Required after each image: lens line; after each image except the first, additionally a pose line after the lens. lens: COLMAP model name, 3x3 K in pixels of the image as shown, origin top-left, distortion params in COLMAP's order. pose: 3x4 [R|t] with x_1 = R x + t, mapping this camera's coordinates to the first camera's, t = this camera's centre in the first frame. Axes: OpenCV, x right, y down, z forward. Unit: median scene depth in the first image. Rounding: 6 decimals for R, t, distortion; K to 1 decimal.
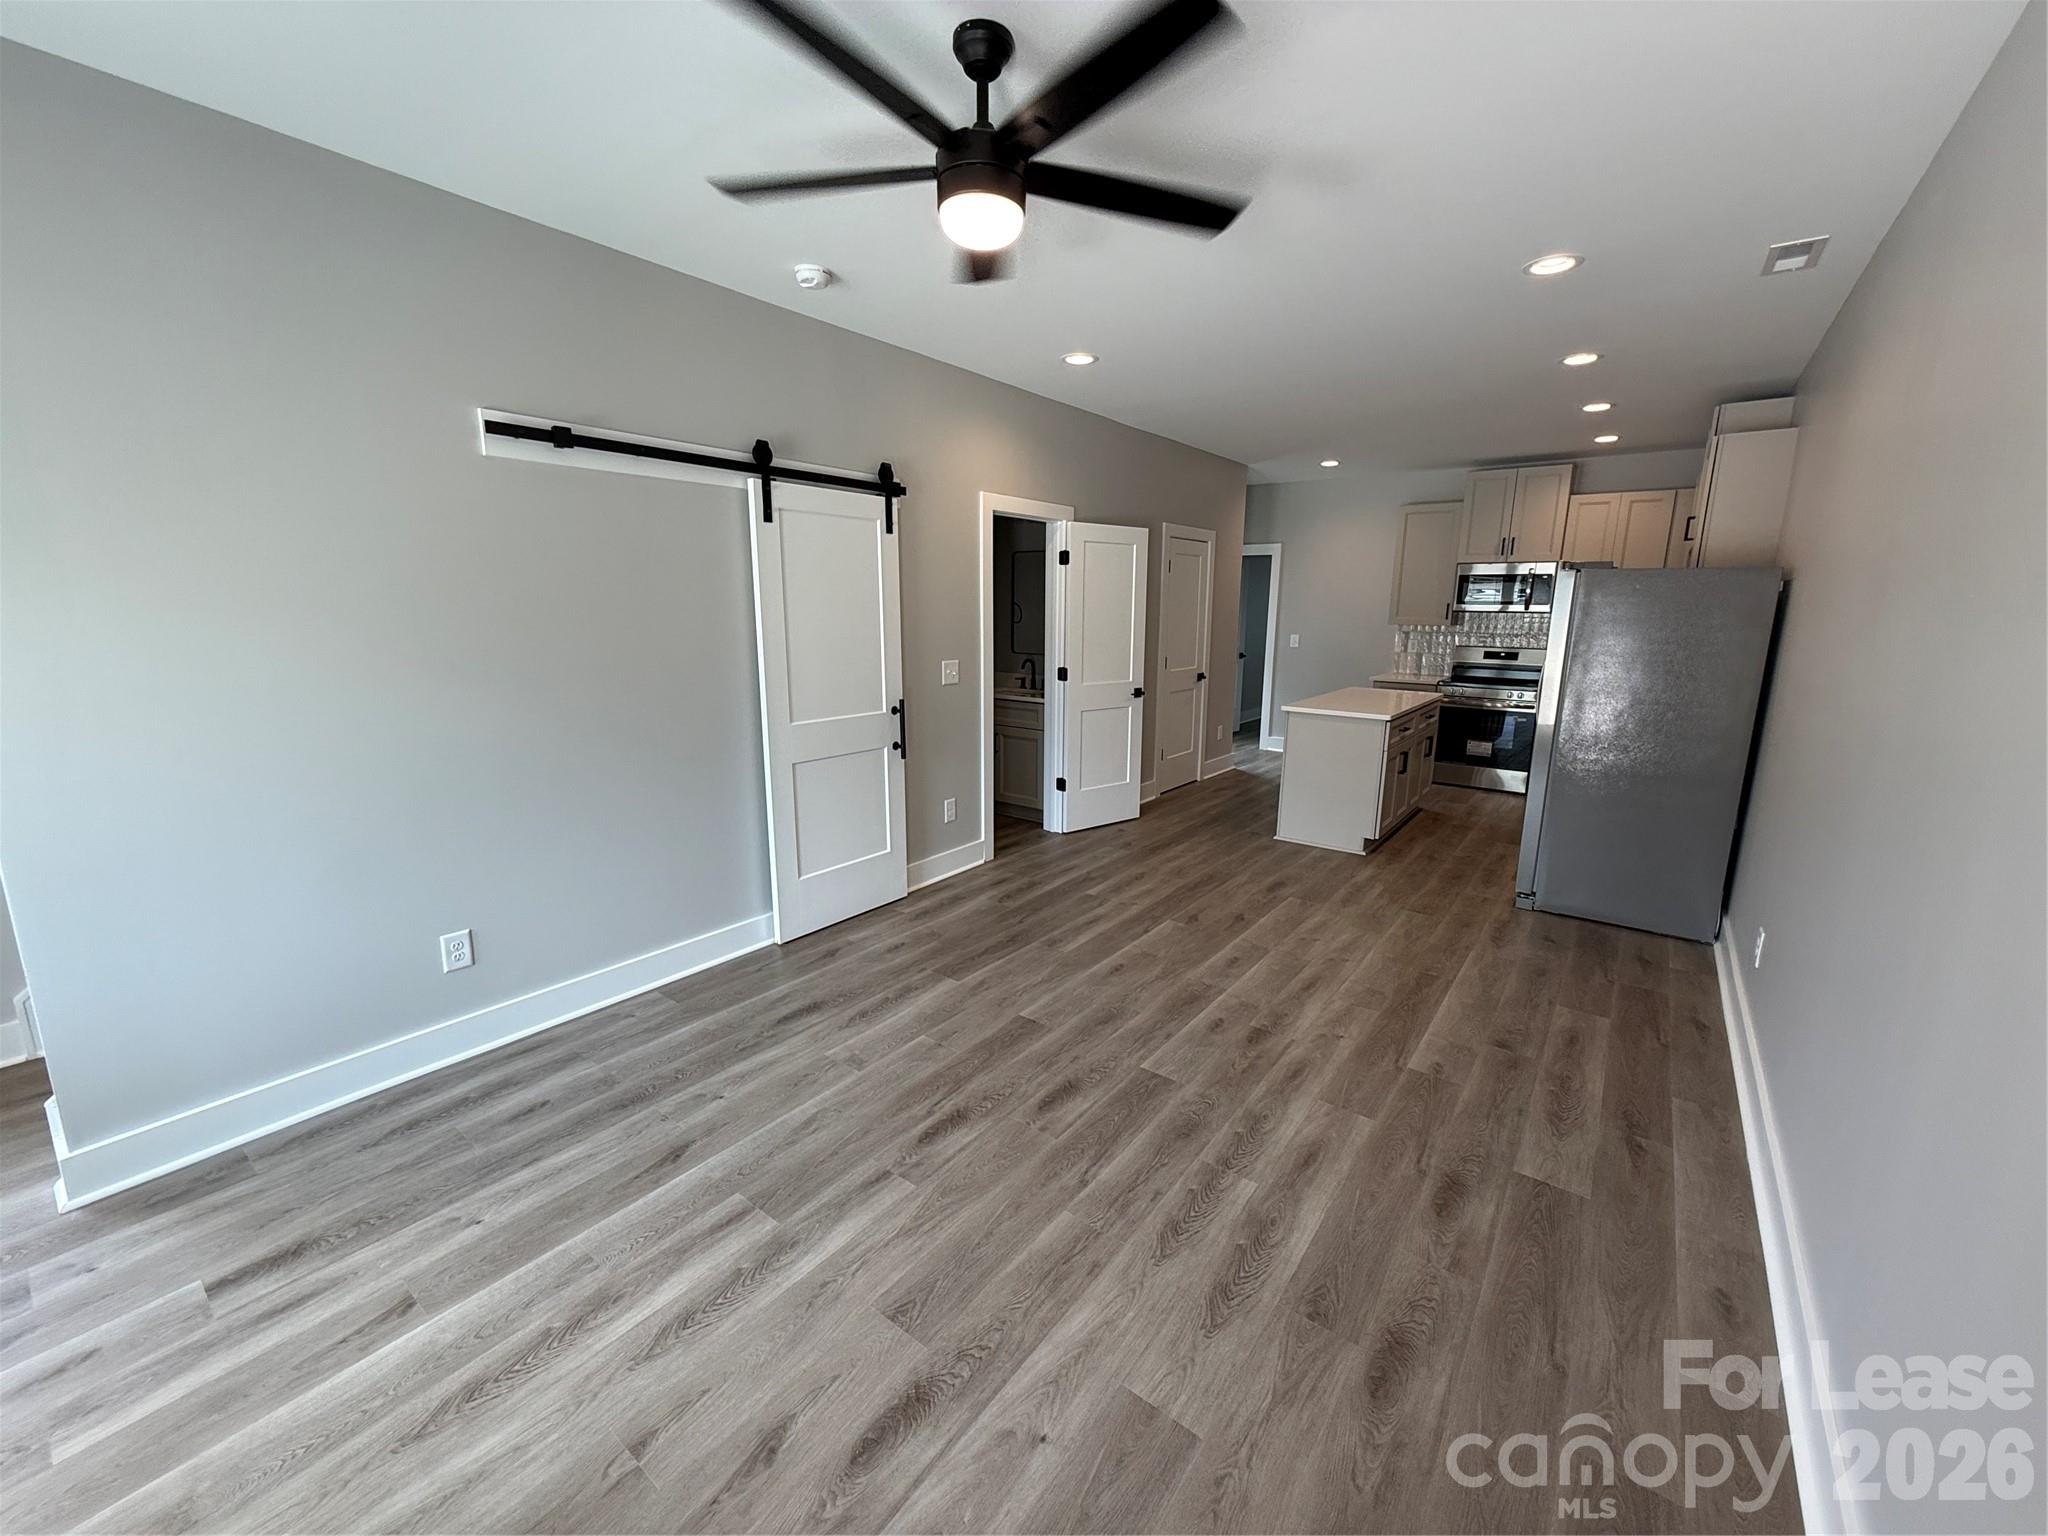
lens RADIAL K [[815.8, 0, 1029.6], [0, 815.8, 771.4], [0, 0, 1]] dist [-0.001645, 0.000319]
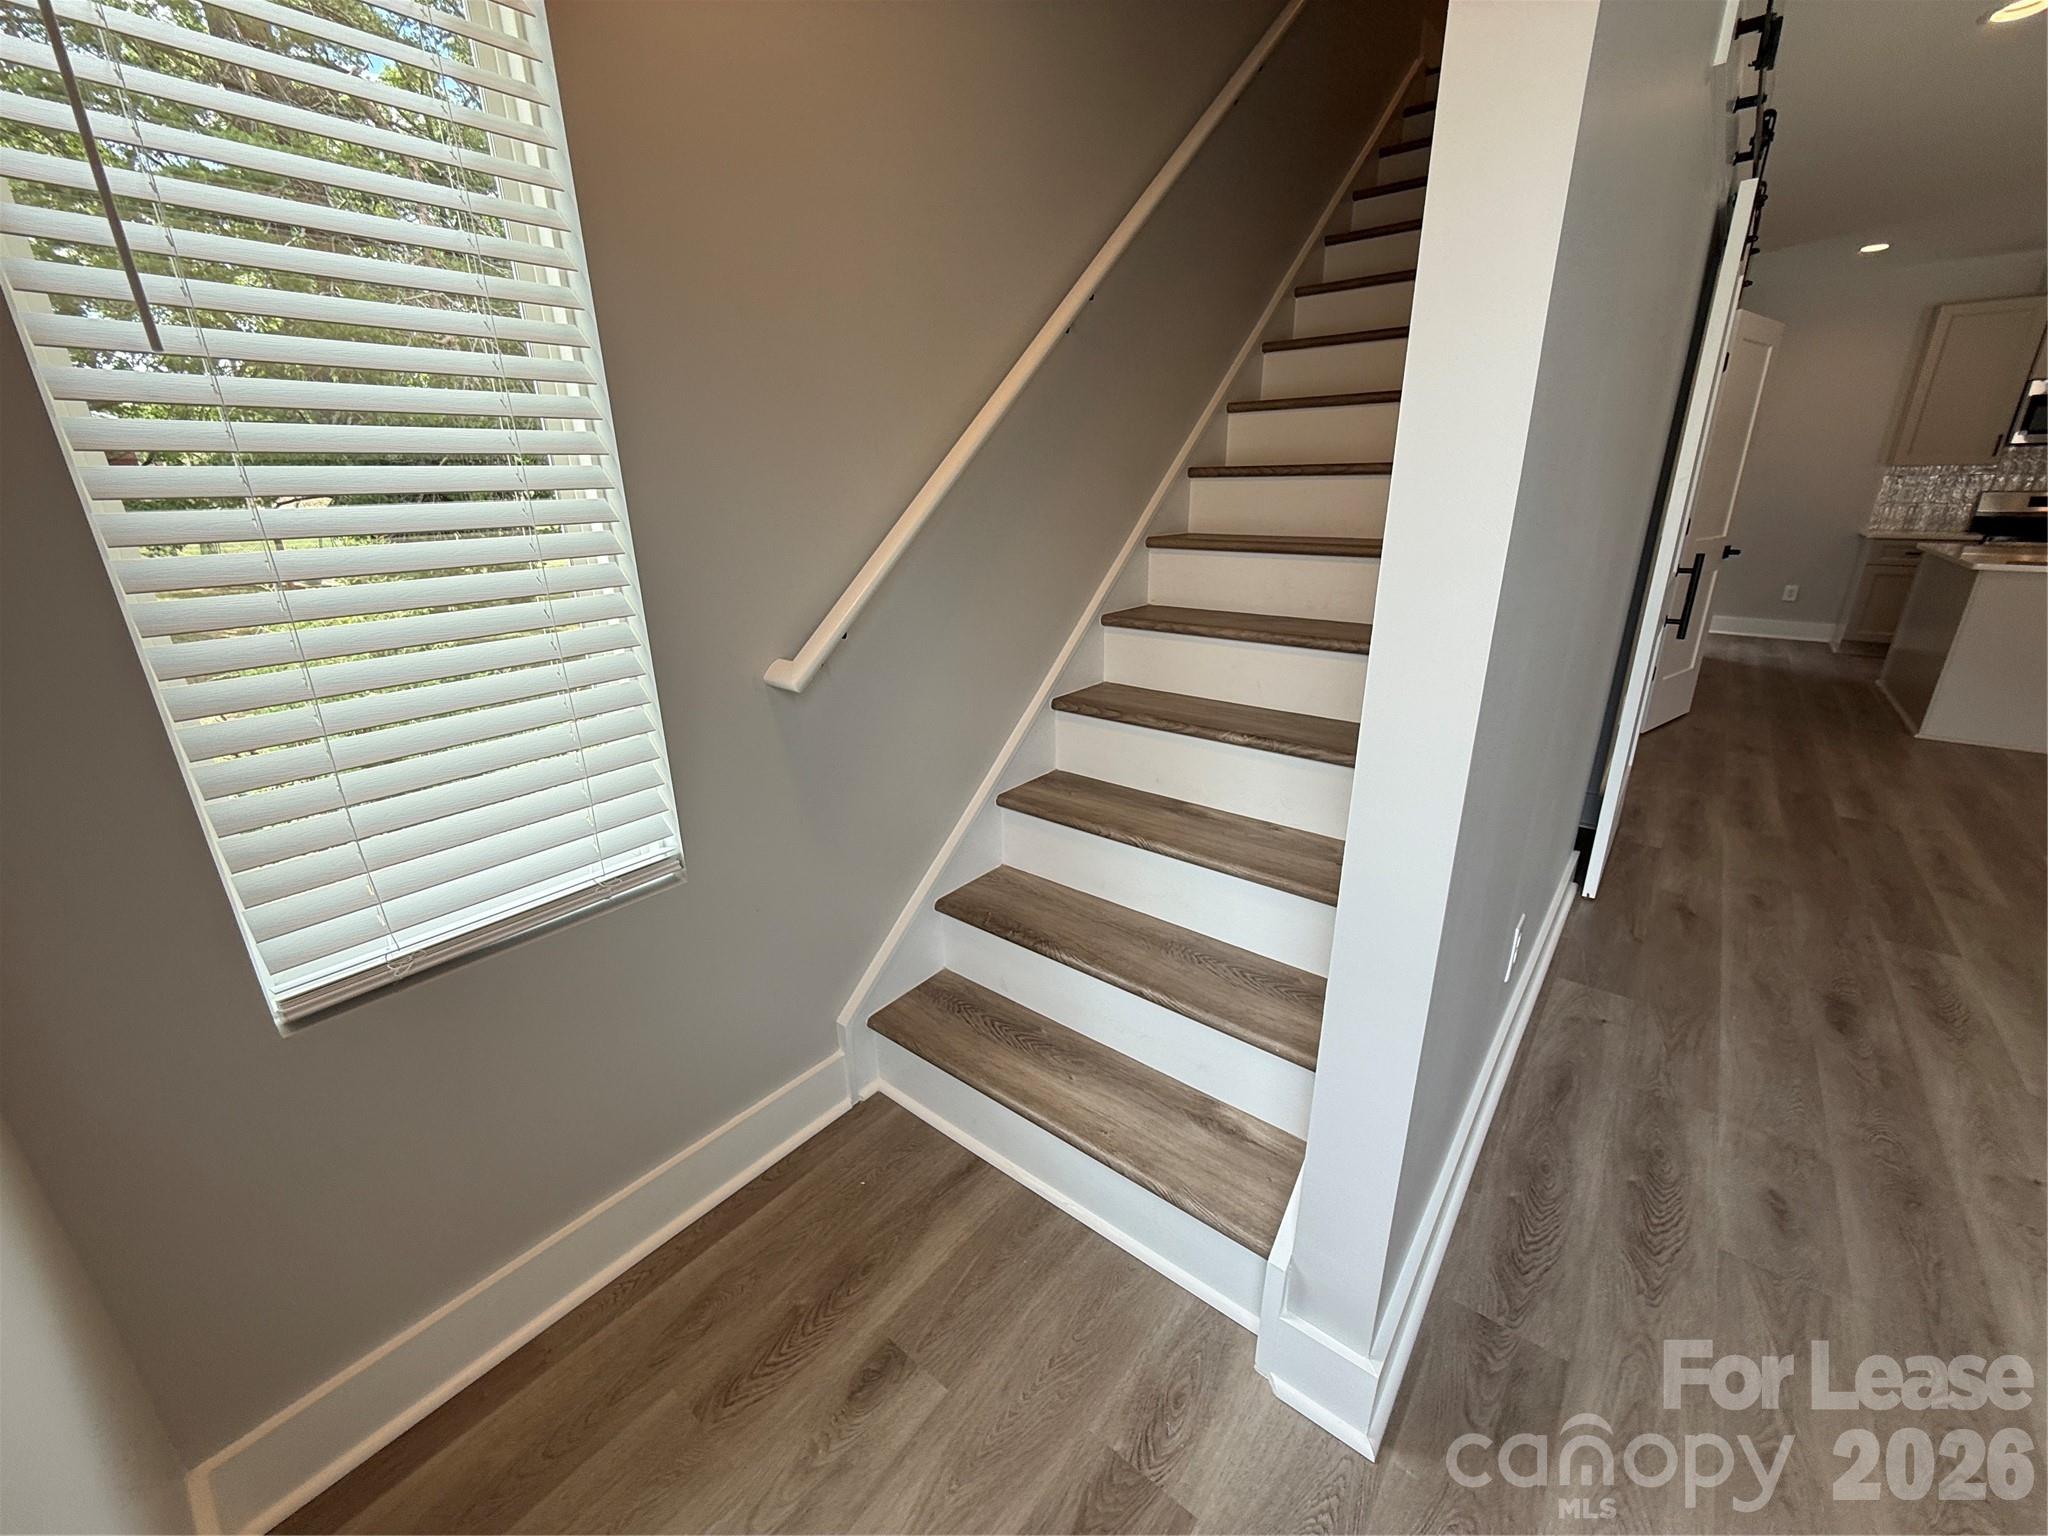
lens RADIAL K [[815.8, 0, 1015.7], [0, 815.8, 763.0], [0, 0, 1]] dist [-0.001645, 0.000319]
pose [[0.998808, -0.013906, -0.046795, -1.065080], [0.019350, 0.992827, 0.117979, -0.004451], [0.044819, -0.118744, 0.991913, 0.370235]]
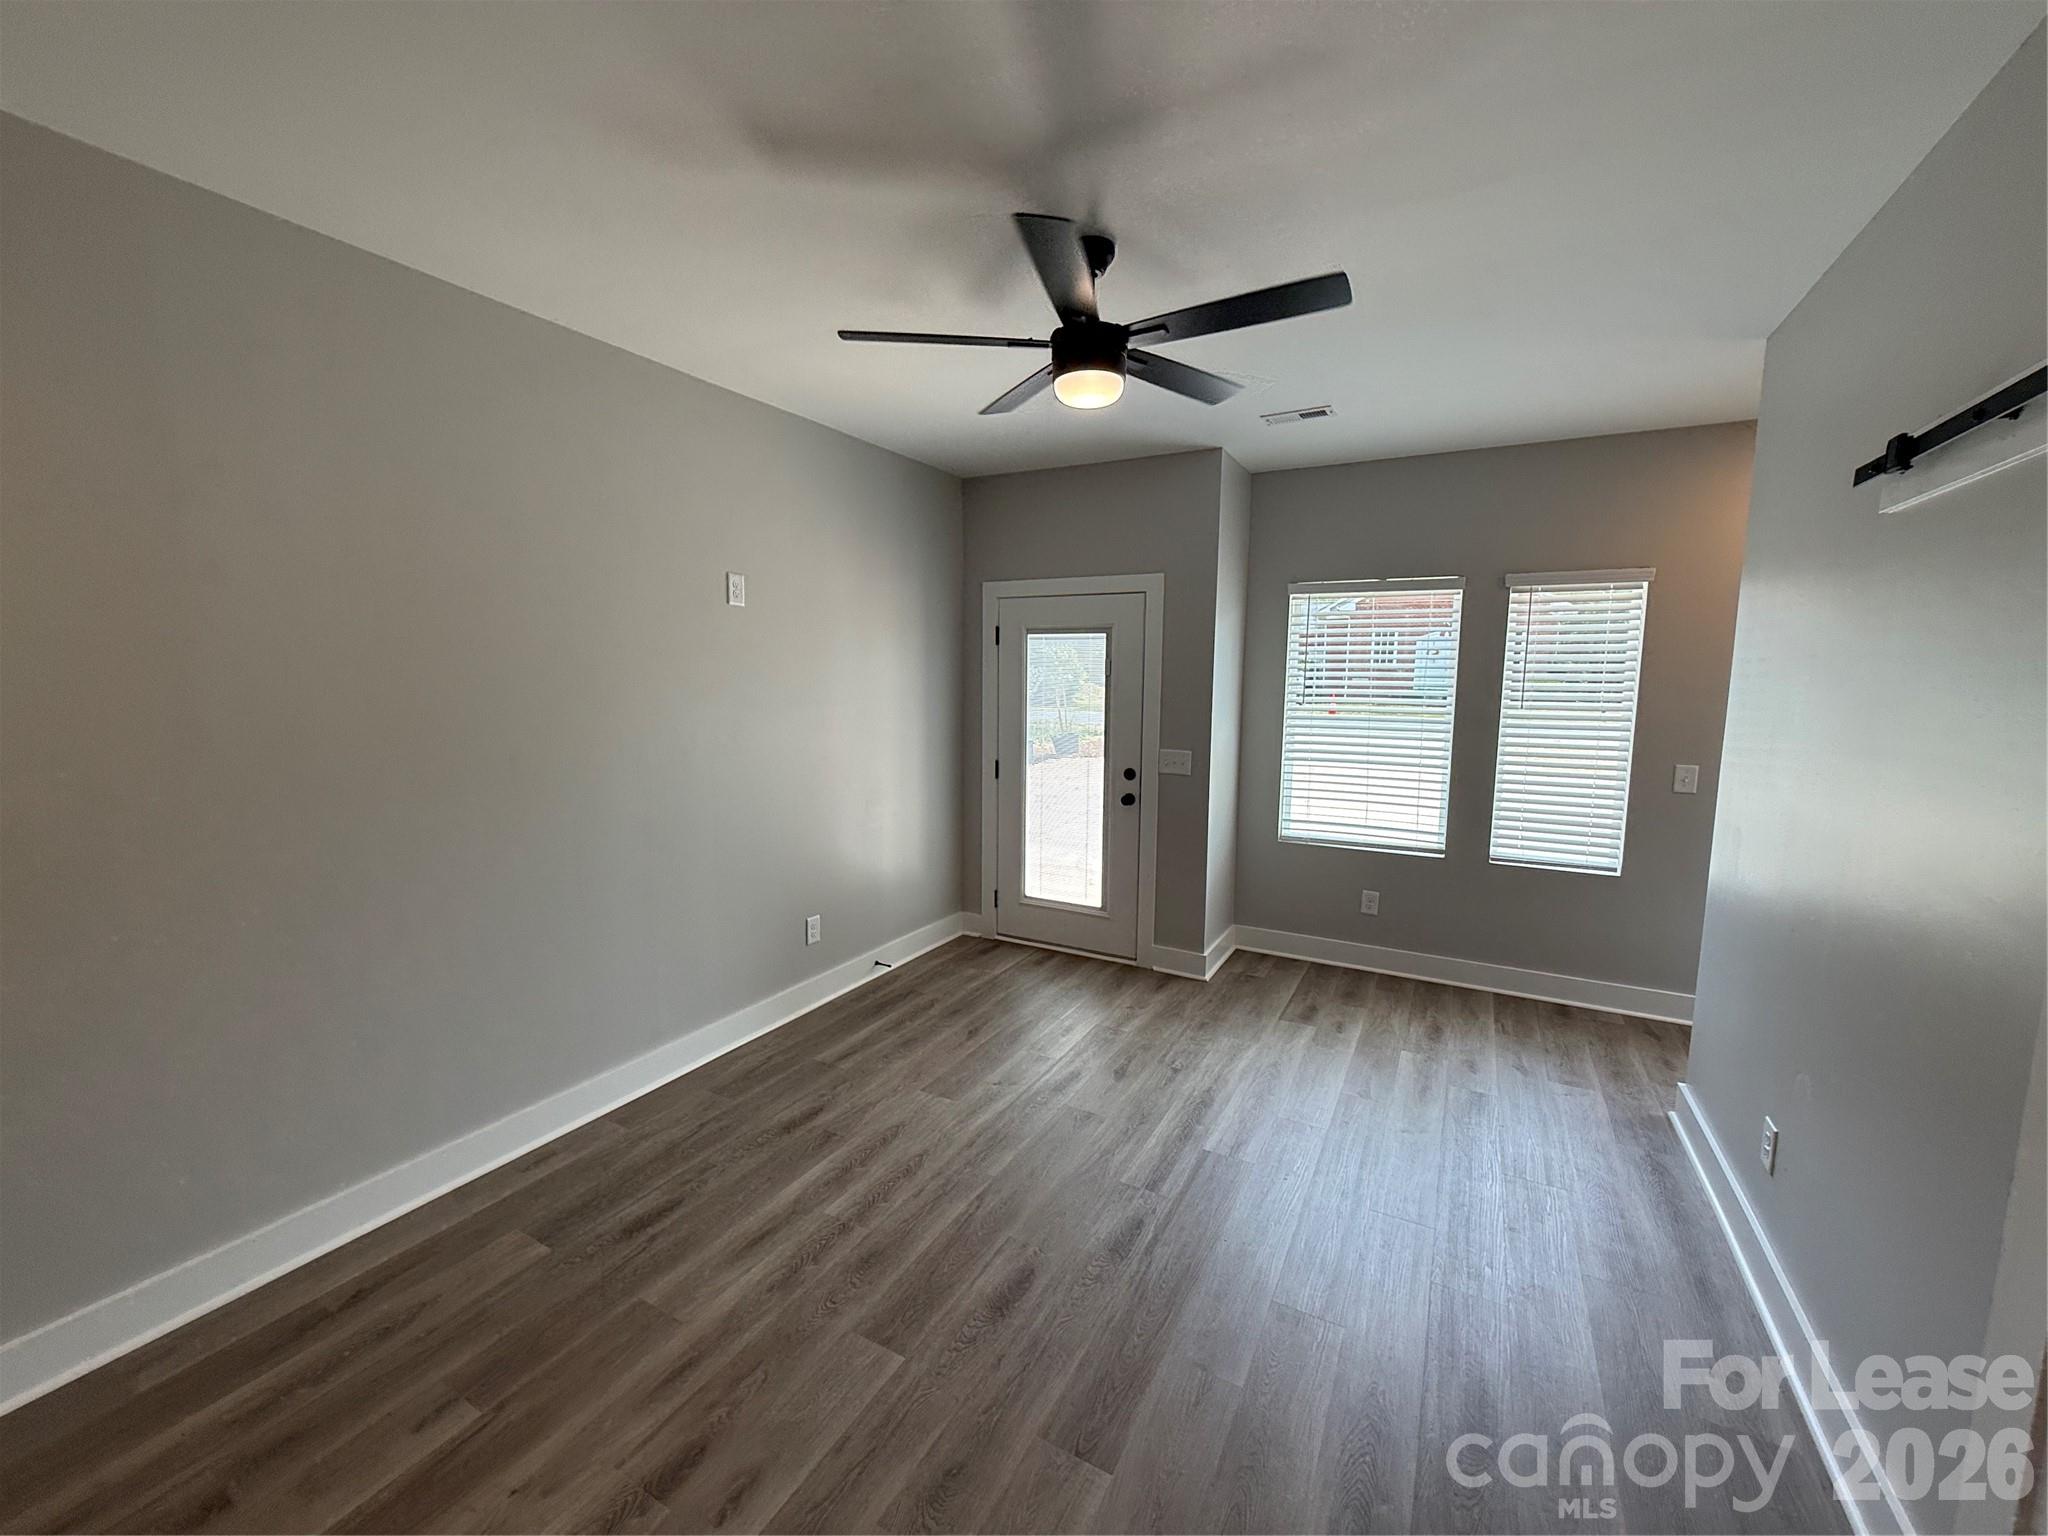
lens RADIAL K [[815.8, 0, 1023.1], [0, 815.8, 771.8], [0, 0, 1]] dist [-0.001645, 0.000319]
pose [[-0.989924, -0.003059, -0.141564, 0.140434], [-0.047864, 0.948145, 0.314213, -0.350919], [0.133262, 0.317823, -0.938738, 1.564712]]
